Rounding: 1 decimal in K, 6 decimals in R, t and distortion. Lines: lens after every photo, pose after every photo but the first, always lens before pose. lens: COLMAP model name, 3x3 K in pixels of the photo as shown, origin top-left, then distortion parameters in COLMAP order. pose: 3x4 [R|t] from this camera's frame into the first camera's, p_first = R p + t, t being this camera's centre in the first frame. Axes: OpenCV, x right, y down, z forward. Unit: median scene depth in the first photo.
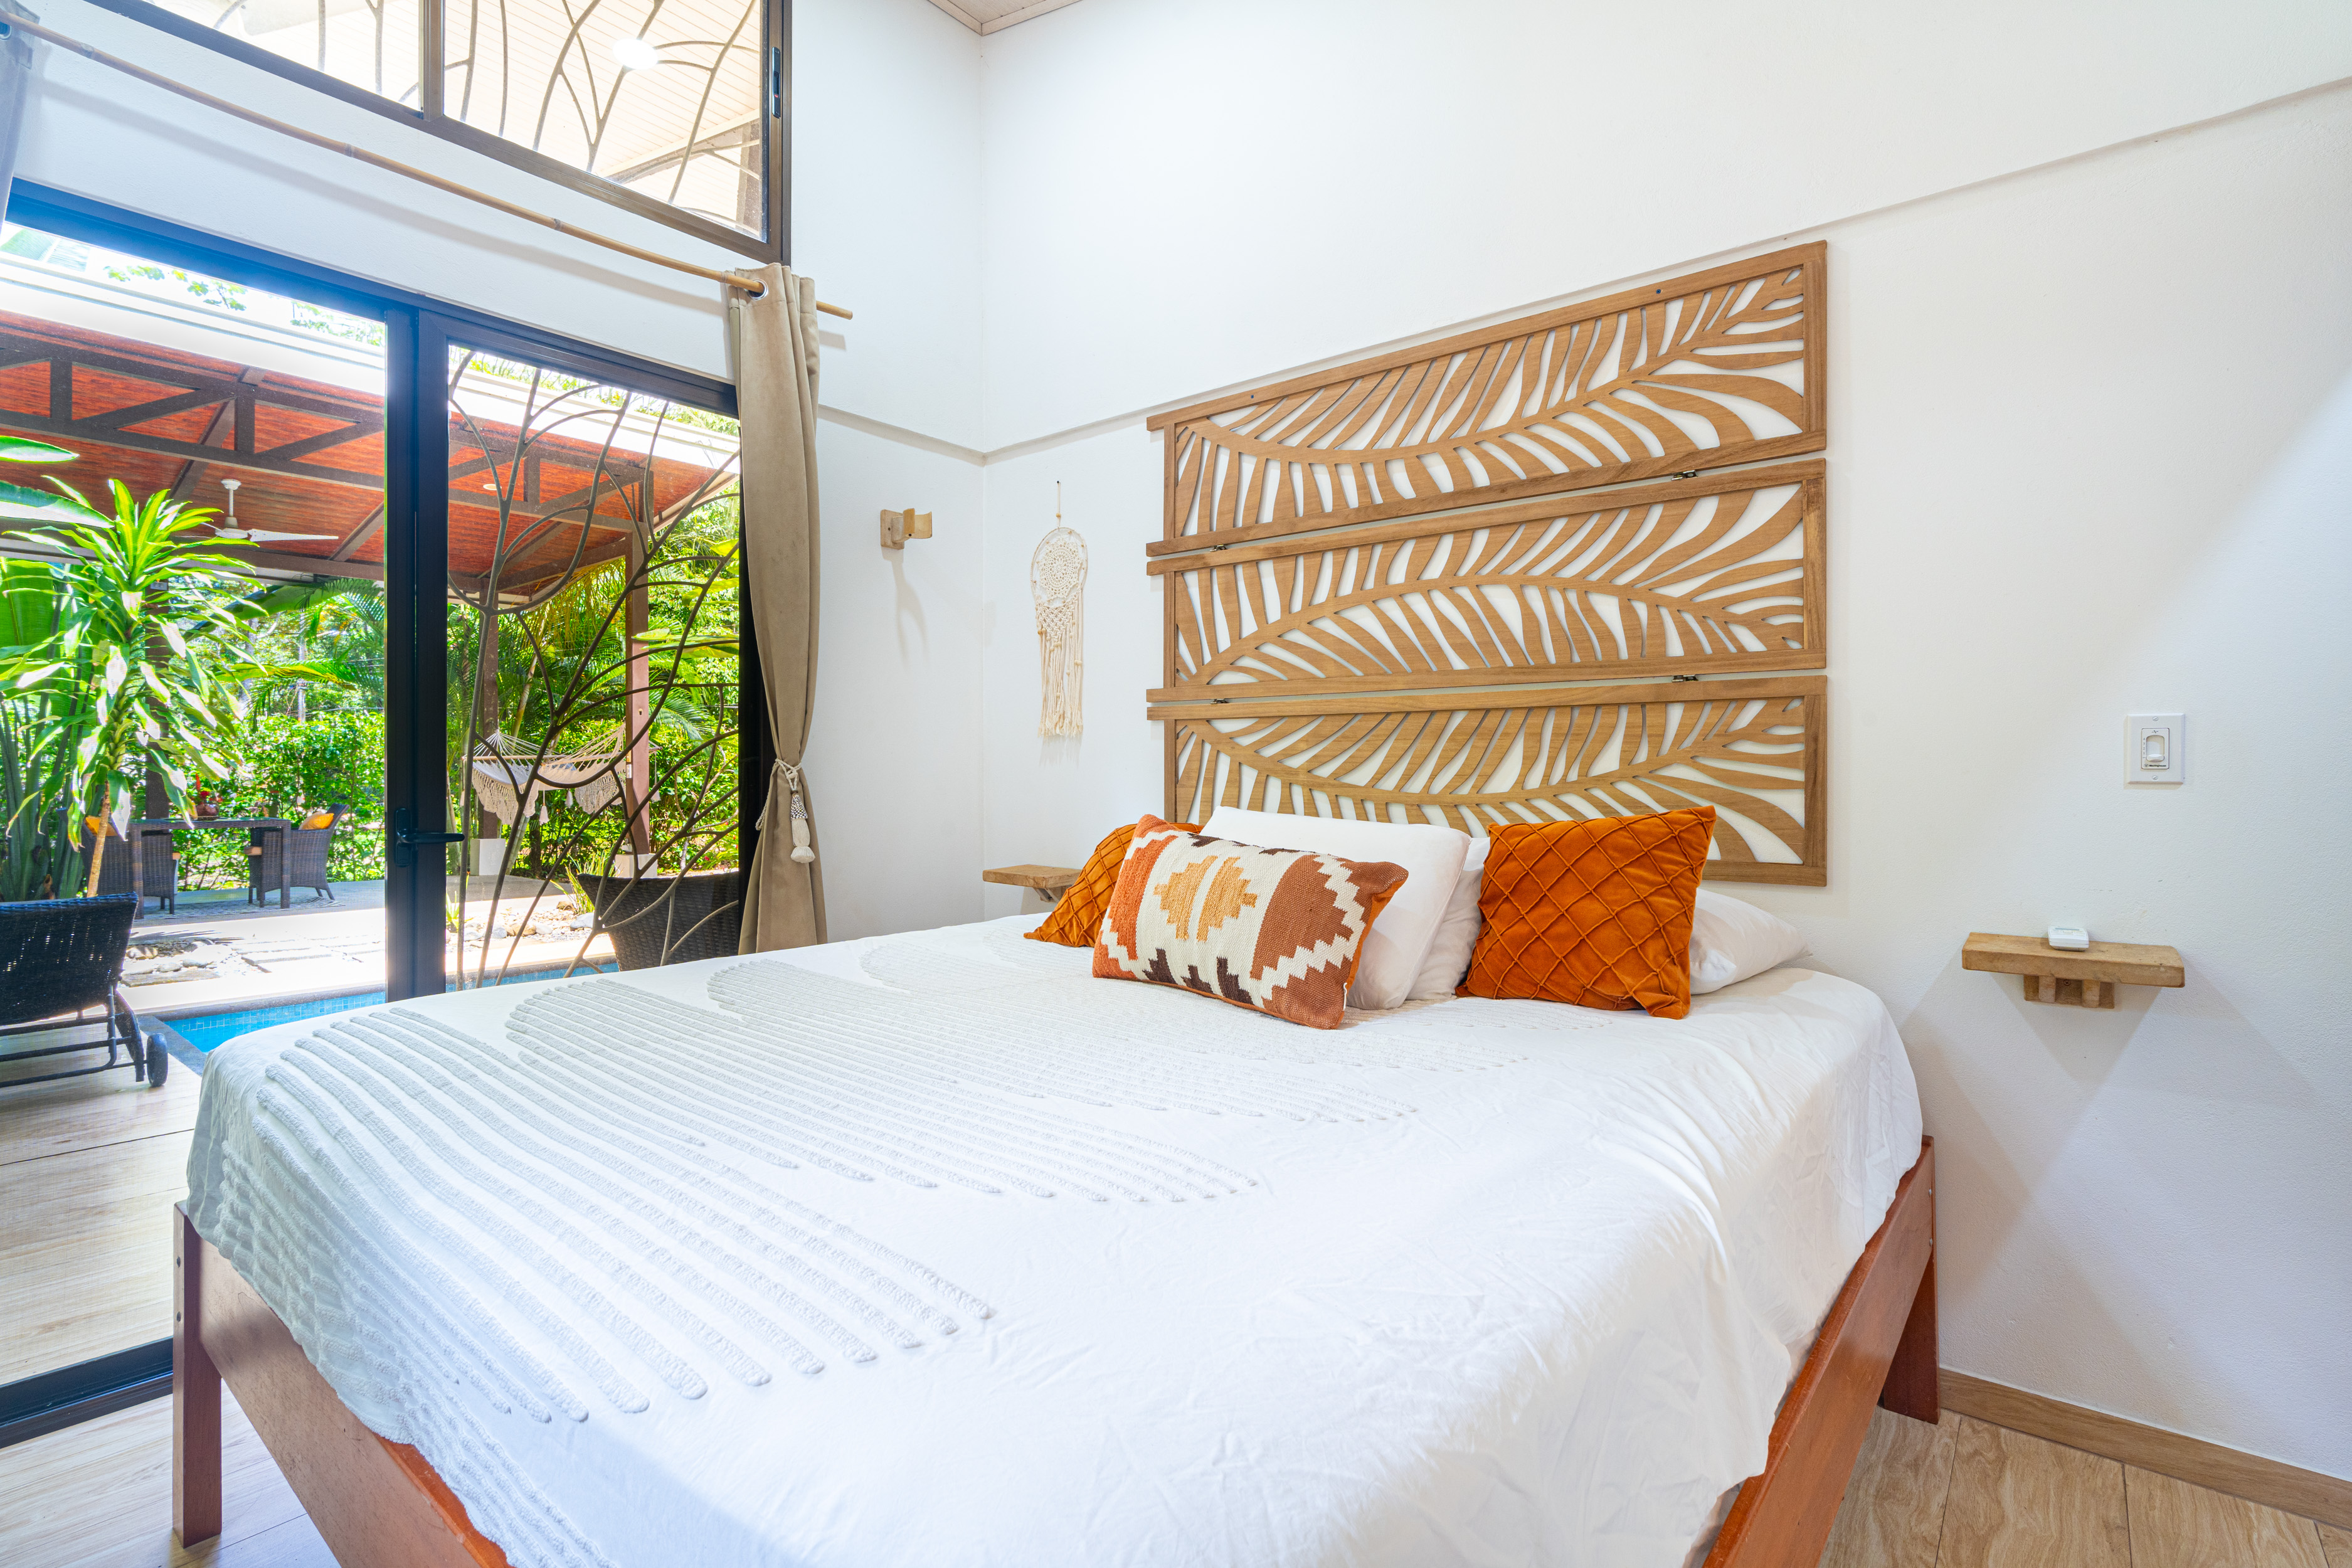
lens RADIAL K [[1122.2, 0, 1159.7], [0, 1122.2, 778.1], [0, 0, 1]] dist [-0.010337, 0.005949]
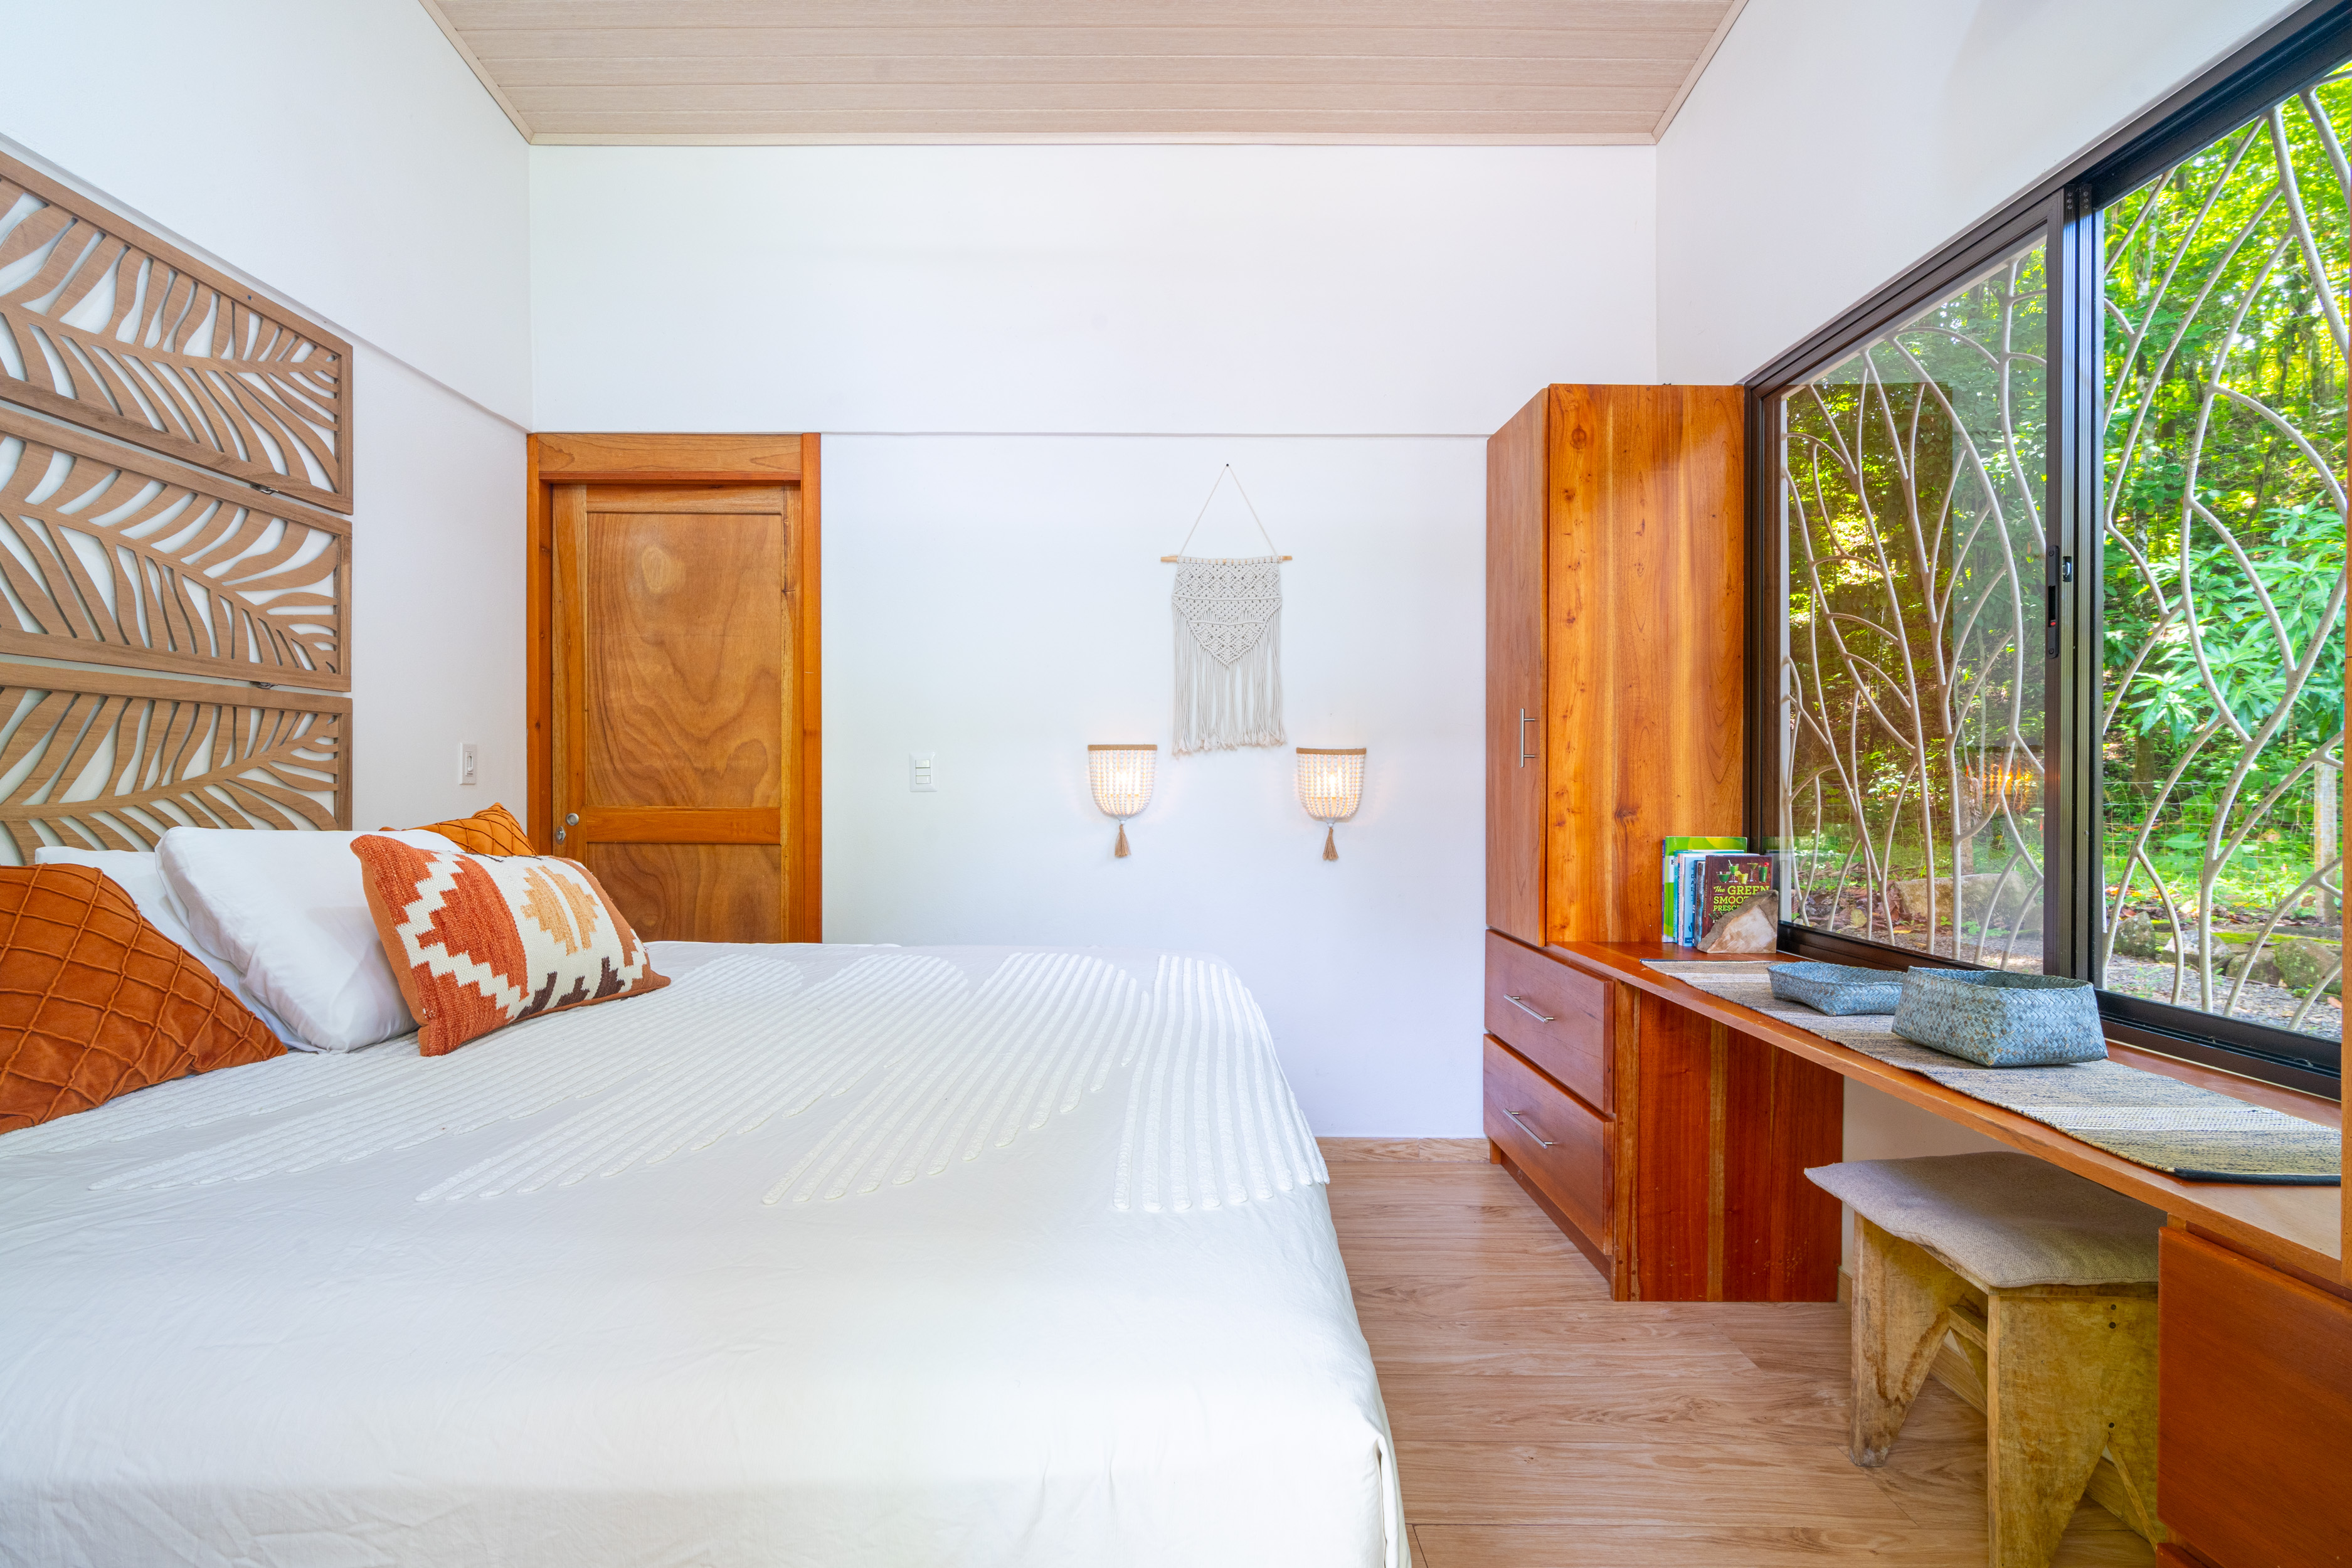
lens RADIAL K [[1122.2, 0, 1159.7], [0, 1122.2, 778.1], [0, 0, 1]] dist [-0.010337, 0.005949]
pose [[-0.649210, -0.005299, 0.760591, -0.801967], [-0.009456, 0.999955, -0.001105, -0.009536], [-0.760551, -0.007909, -0.649230, 0.967146]]
